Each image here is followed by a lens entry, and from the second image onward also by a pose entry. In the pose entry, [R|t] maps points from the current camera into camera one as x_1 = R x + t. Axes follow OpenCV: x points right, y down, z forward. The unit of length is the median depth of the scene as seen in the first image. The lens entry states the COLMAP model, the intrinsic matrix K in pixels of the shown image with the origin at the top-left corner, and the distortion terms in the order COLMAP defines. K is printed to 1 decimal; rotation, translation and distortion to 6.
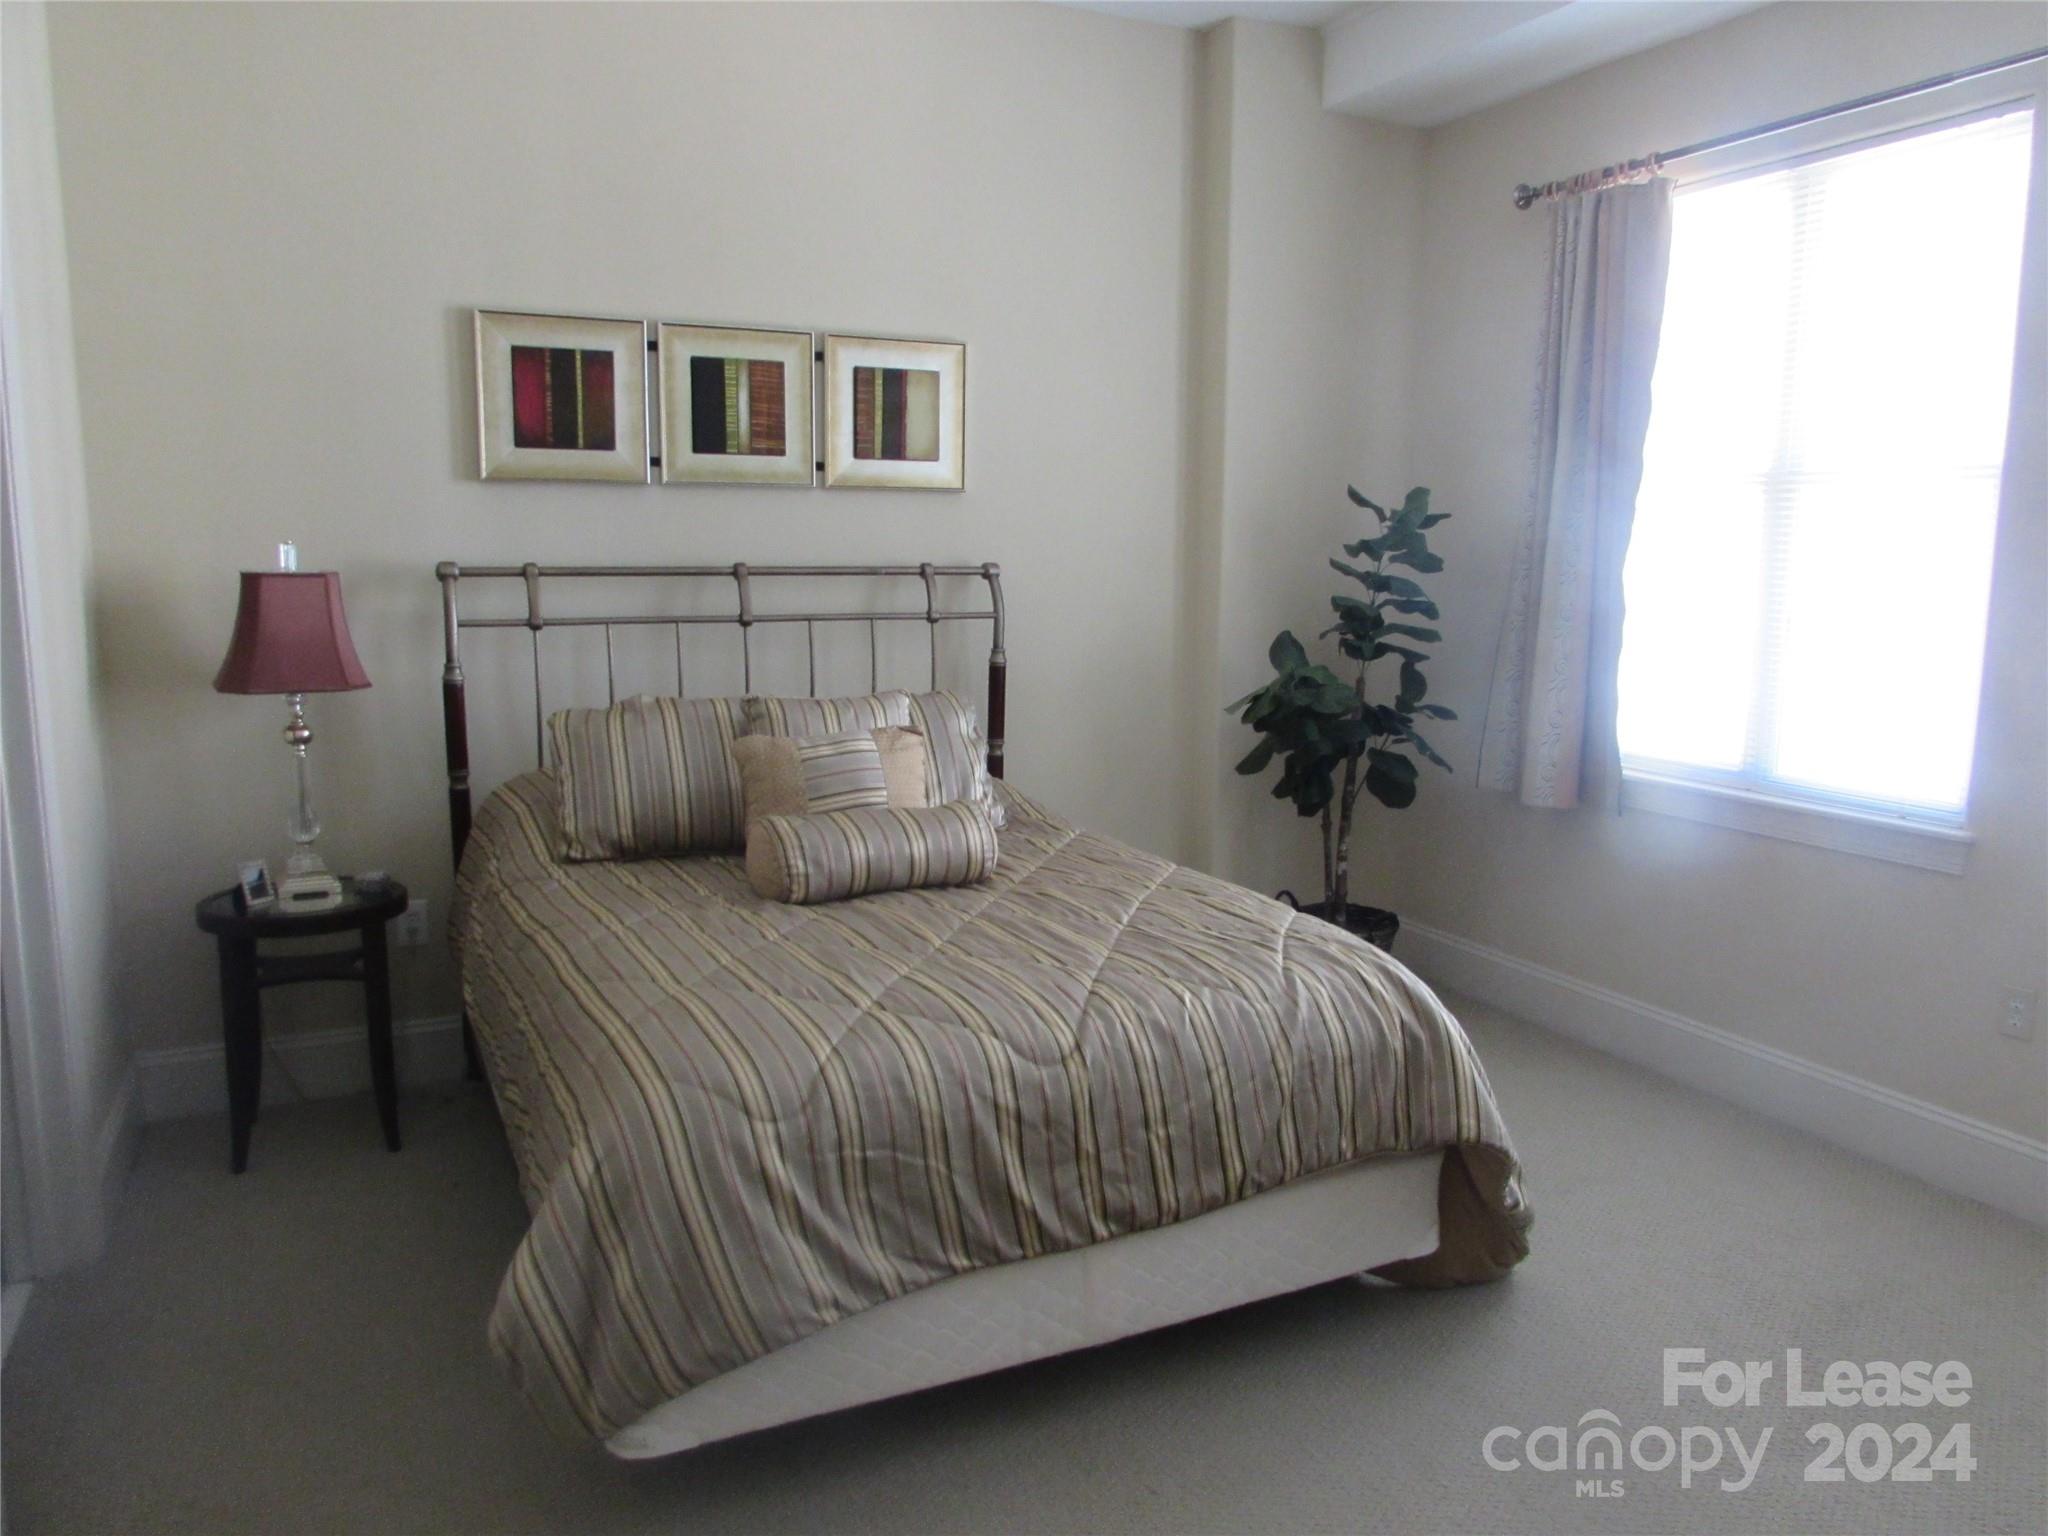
lens RADIAL K [[1445.4, 0, 1026.2], [0, 1445.4, 769.5], [0, 0, 1]] dist [-0.031231, 0.011692]
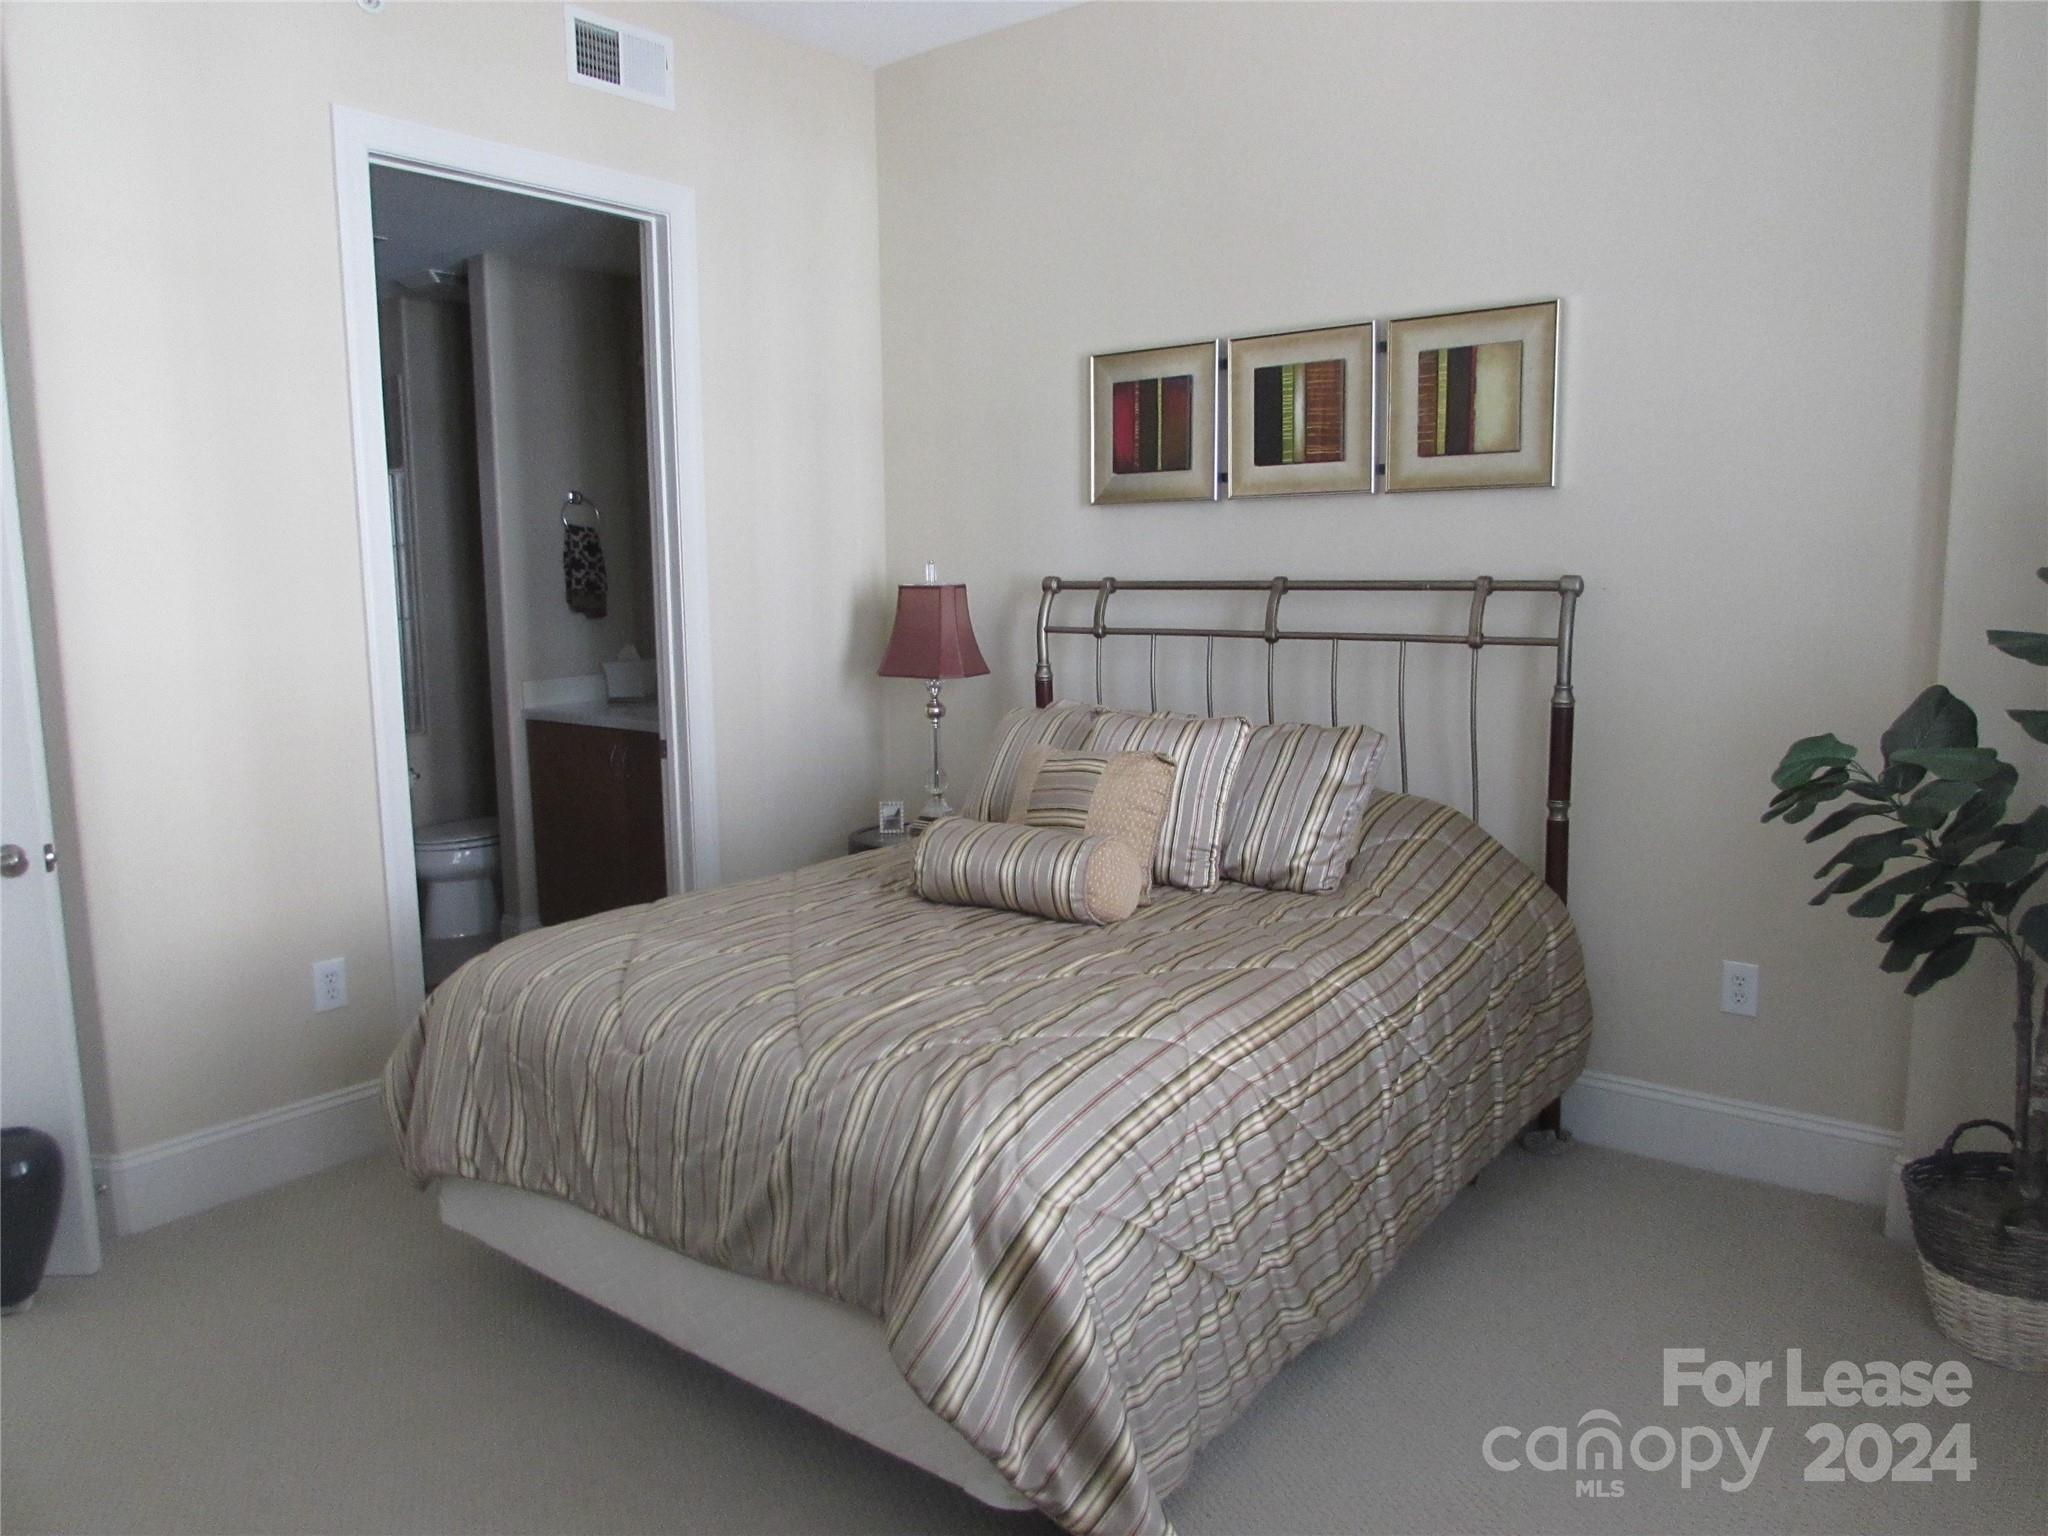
lens RADIAL K [[1445.4, 0, 1035.3], [0, 1445.4, 764.4], [0, 0, 1]] dist [-0.031231, 0.011692]
pose [[0.434222, 0.110991, -0.893942, 0.610429], [-0.122877, 0.990402, 0.063282, -0.061098], [0.892386, 0.082366, 0.443693, 0.444572]]
